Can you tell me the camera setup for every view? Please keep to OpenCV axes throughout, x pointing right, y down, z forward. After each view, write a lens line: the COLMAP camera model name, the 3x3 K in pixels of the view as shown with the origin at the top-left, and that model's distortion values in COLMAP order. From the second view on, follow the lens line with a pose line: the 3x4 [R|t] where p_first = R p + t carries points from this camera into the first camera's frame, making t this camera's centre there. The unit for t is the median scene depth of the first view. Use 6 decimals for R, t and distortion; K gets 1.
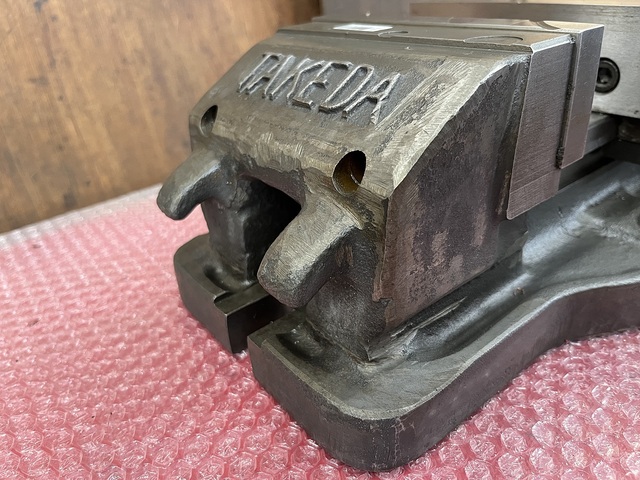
lens RADIAL K [[505.7, 0, 320.0], [0, 505.7, 240.0], [0, 0, 1]] dist [0.007587, -0.061227]
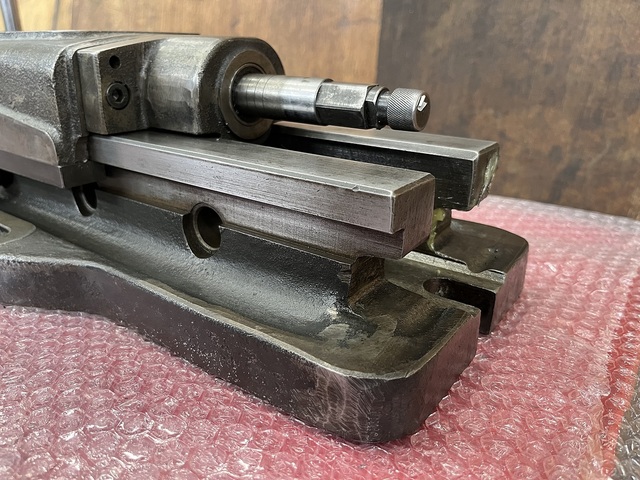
lens RADIAL K [[505.7, 0, 320.0], [0, 505.7, 240.0], [0, 0, 1]] dist [0.007587, -0.061227]
pose [[0.286262, 0.429898, -0.856295, 0.993884], [-0.498693, 0.829955, 0.249960, -0.361361], [0.818144, 0.355475, 0.451972, 0.599917]]
